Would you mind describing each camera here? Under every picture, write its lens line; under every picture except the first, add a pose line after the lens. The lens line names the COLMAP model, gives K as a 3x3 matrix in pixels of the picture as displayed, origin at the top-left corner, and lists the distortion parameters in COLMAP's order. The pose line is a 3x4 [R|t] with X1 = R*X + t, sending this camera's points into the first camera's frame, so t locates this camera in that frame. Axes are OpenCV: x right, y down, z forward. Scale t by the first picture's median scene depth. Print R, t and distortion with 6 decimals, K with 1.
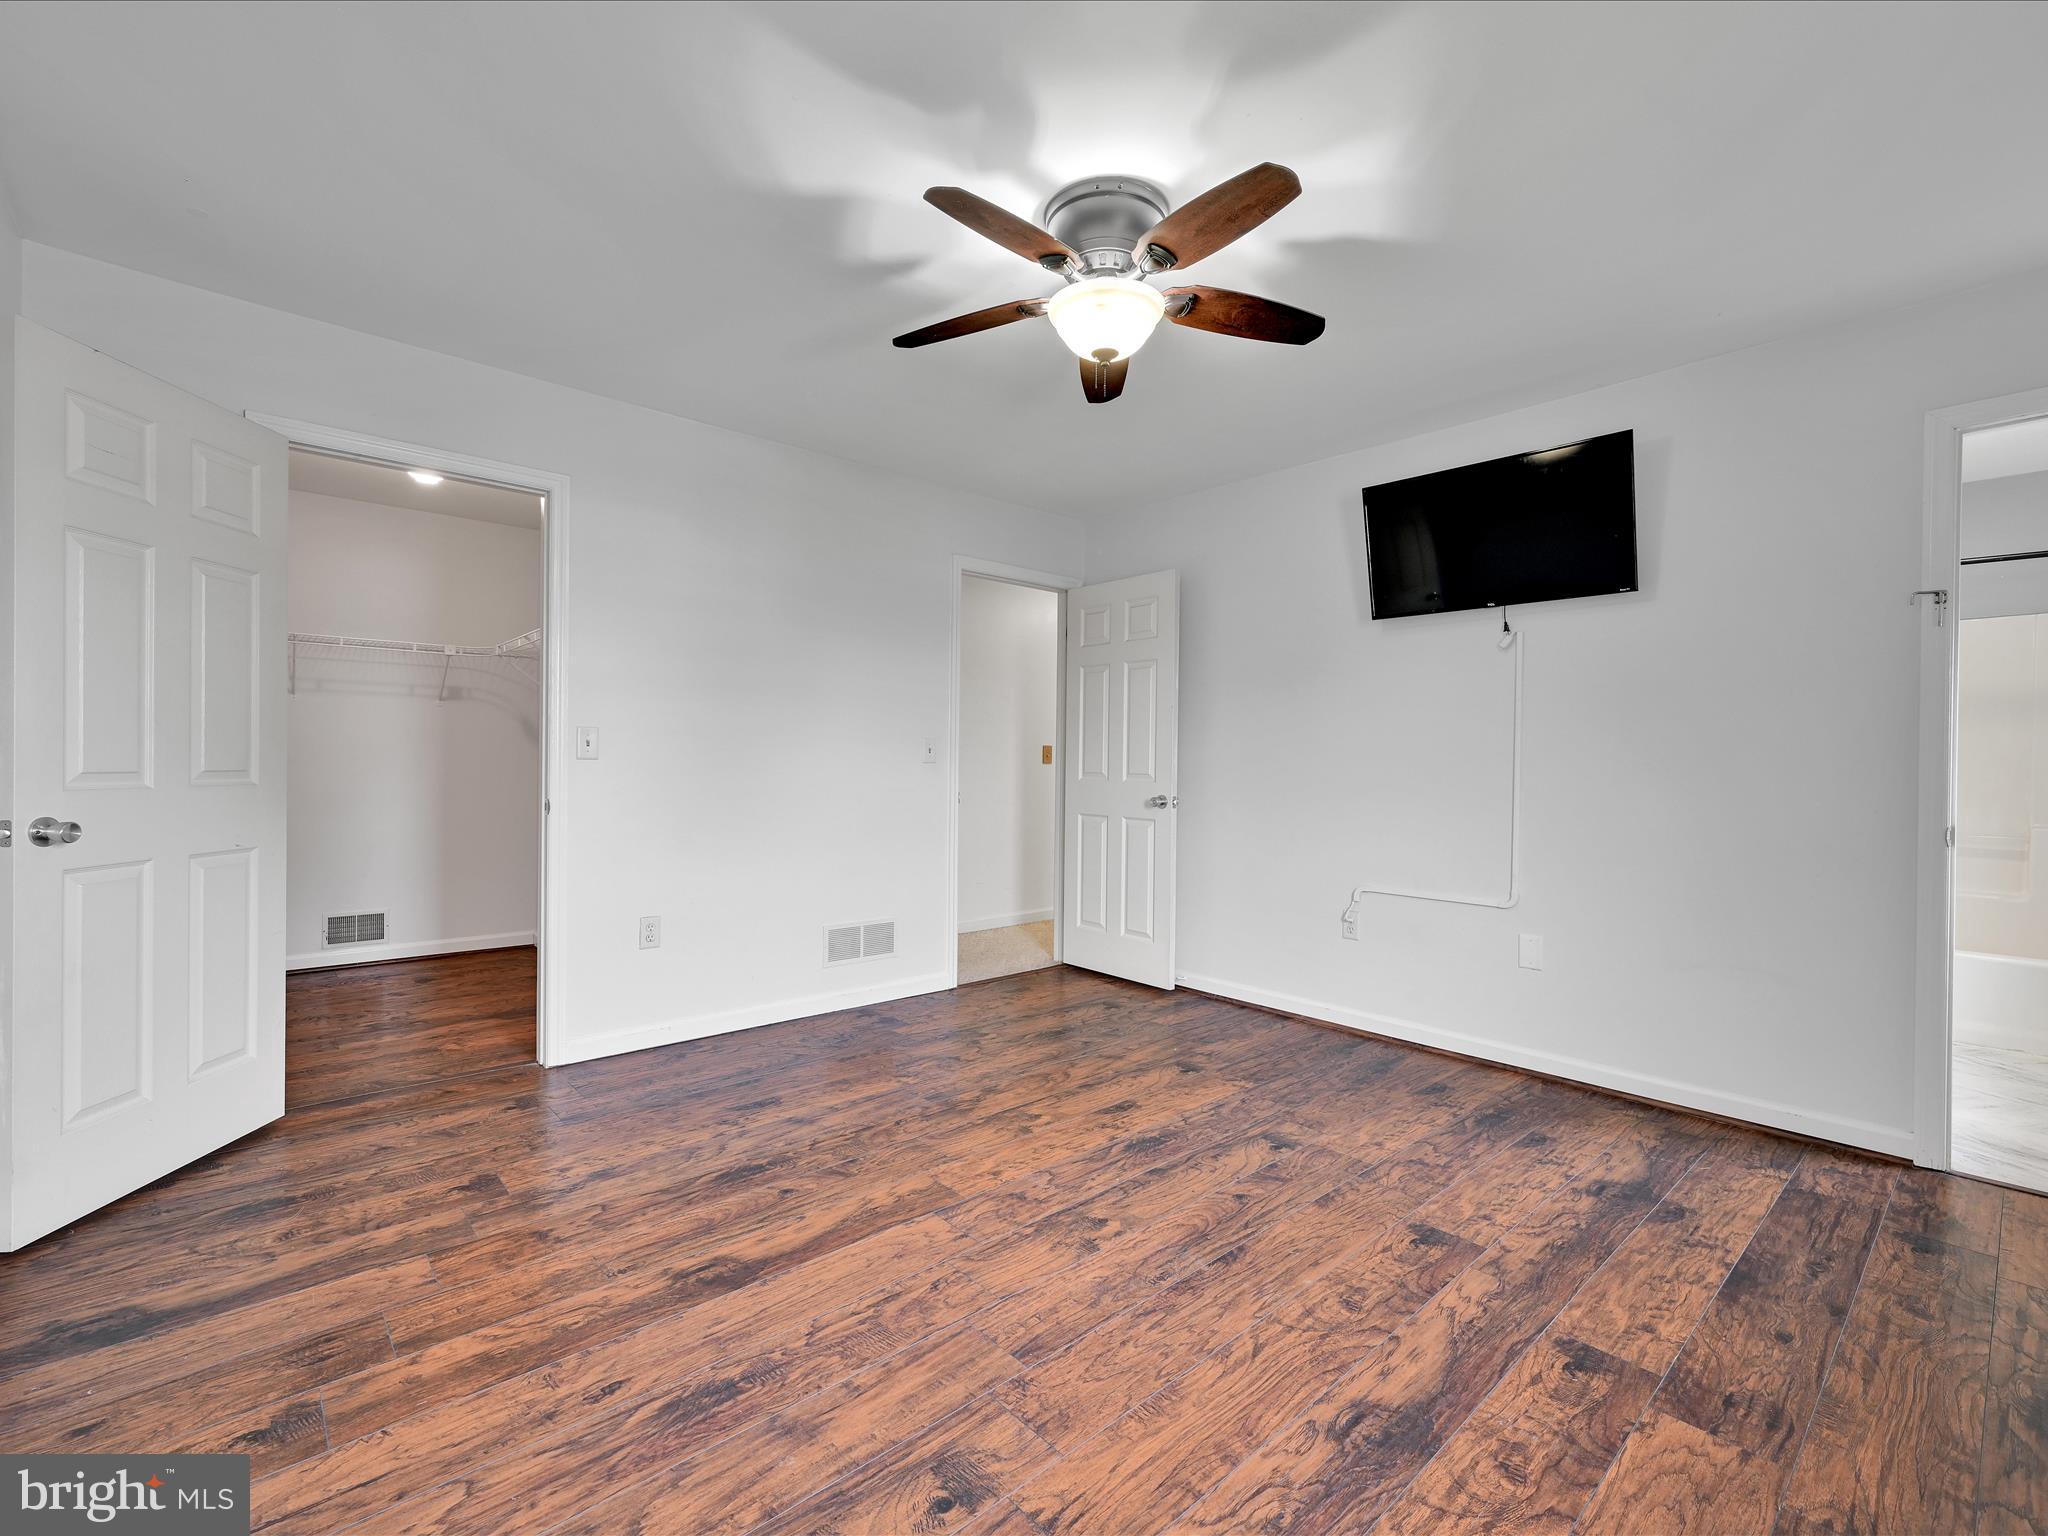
lens RADIAL K [[902.3, 0, 1024.0], [0, 902.3, 768.0], [0, 0, 1]] dist [-0.002168, 0.000107]
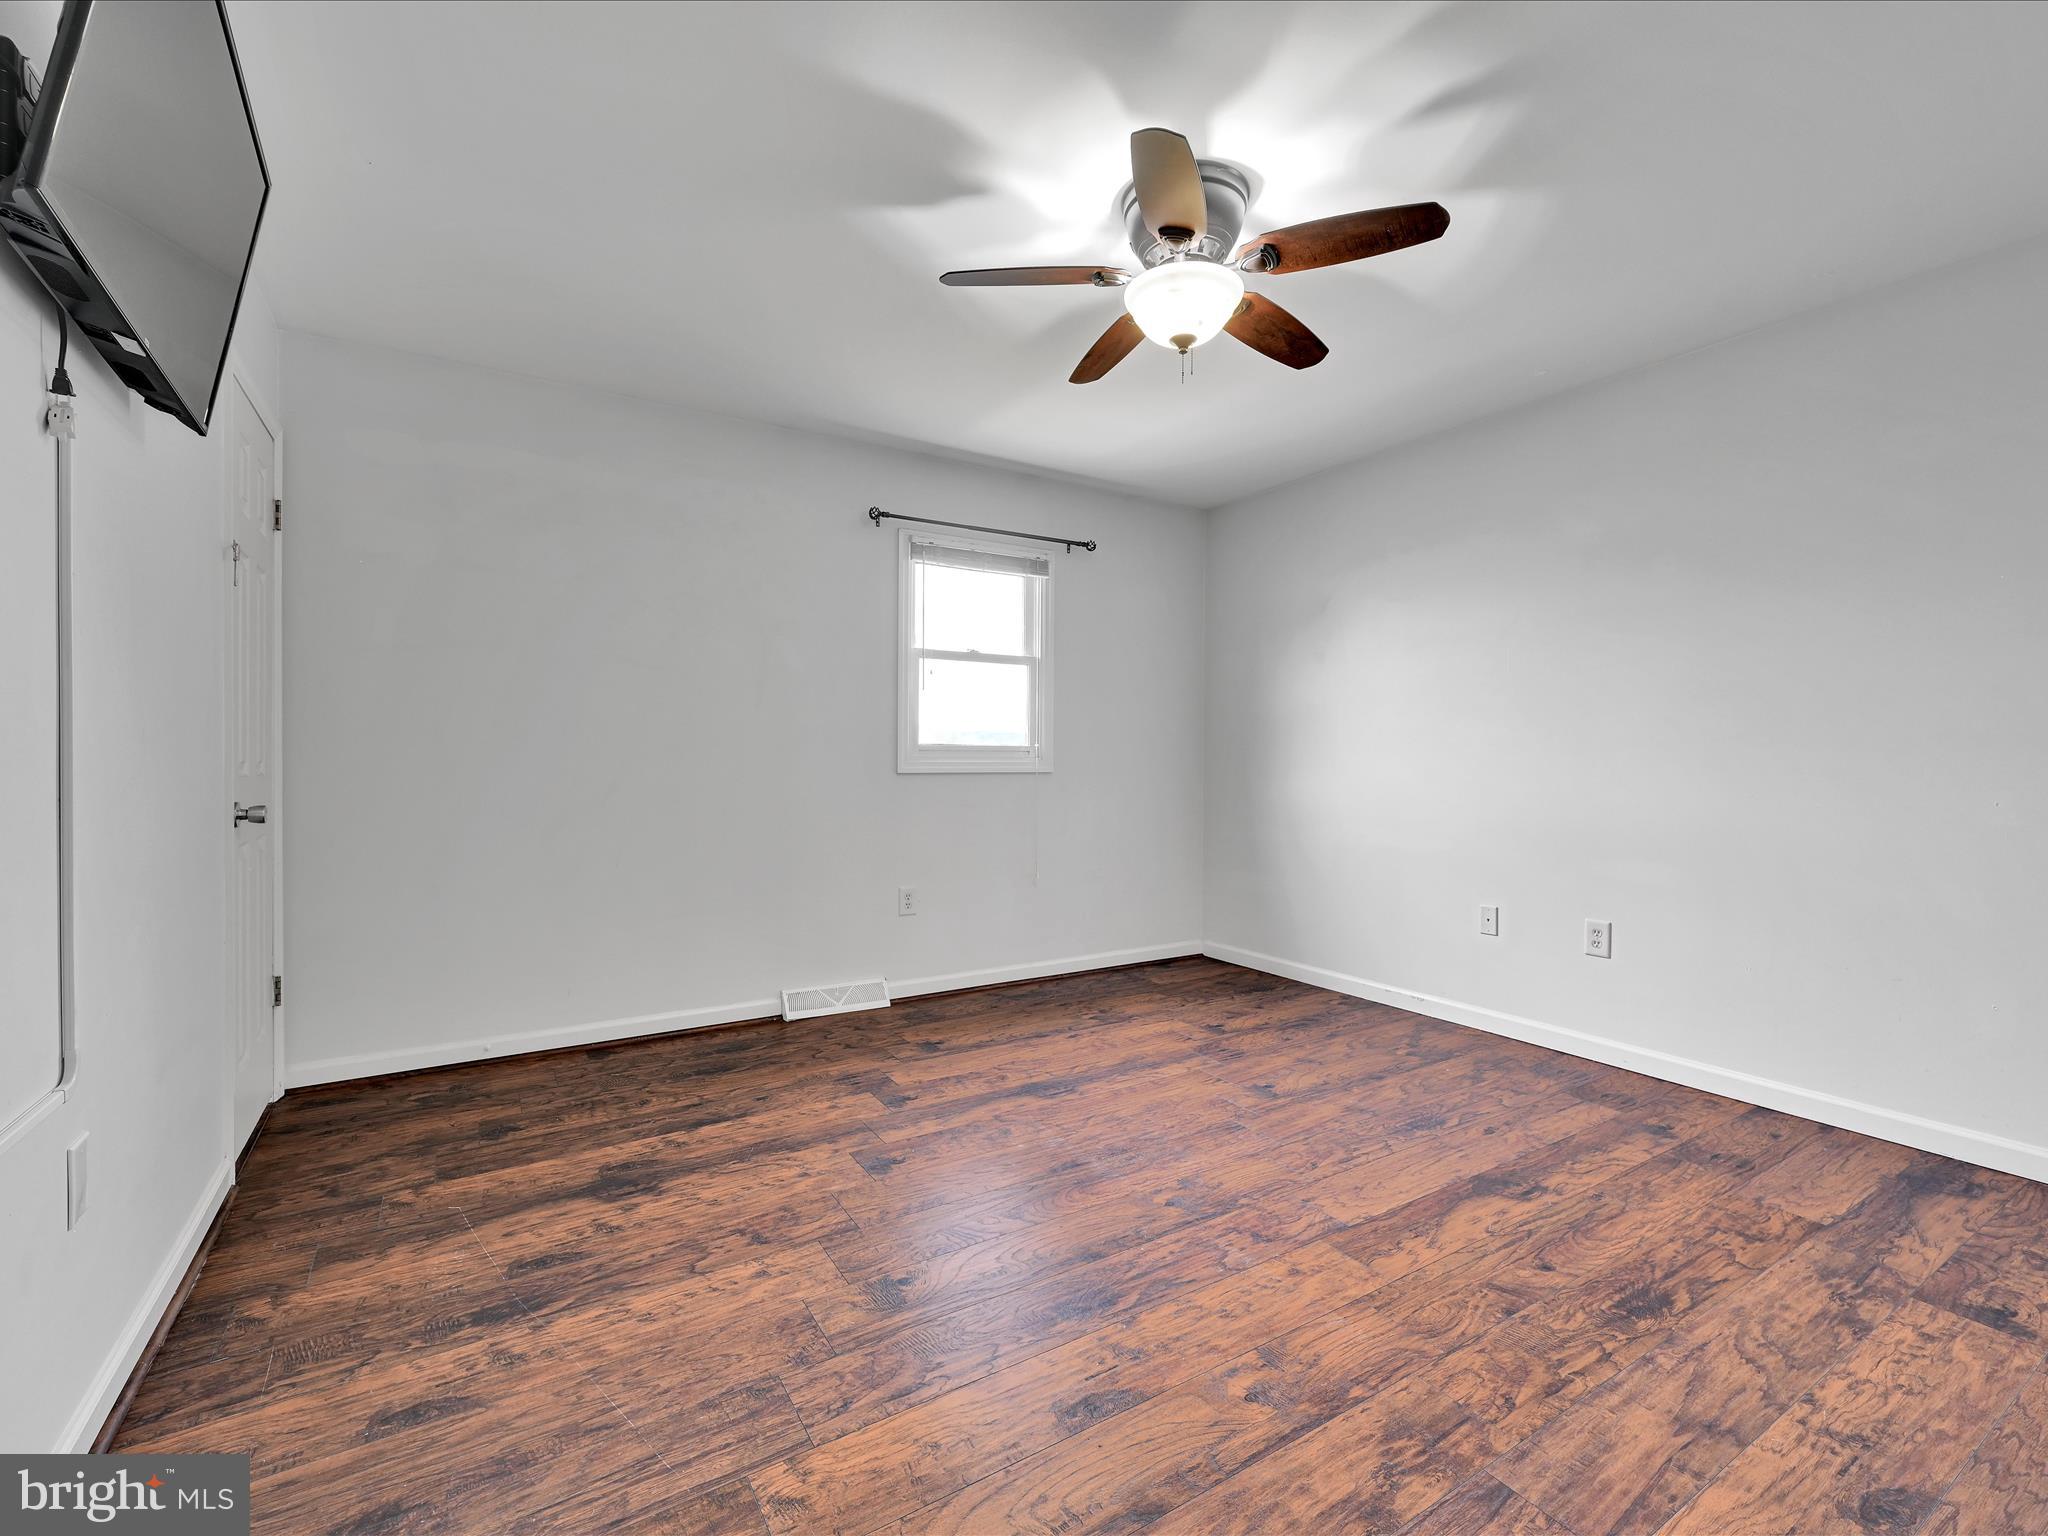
lens RADIAL K [[902.3, 0, 1024.0], [0, 902.3, 768.0], [0, 0, 1]] dist [-0.002168, 0.000107]
pose [[-0.985019, -0.016666, 0.171641, 0.082452], [-0.013138, 0.999679, 0.021670, -0.007072], [-0.171947, 0.019091, -0.984921, 1.996300]]
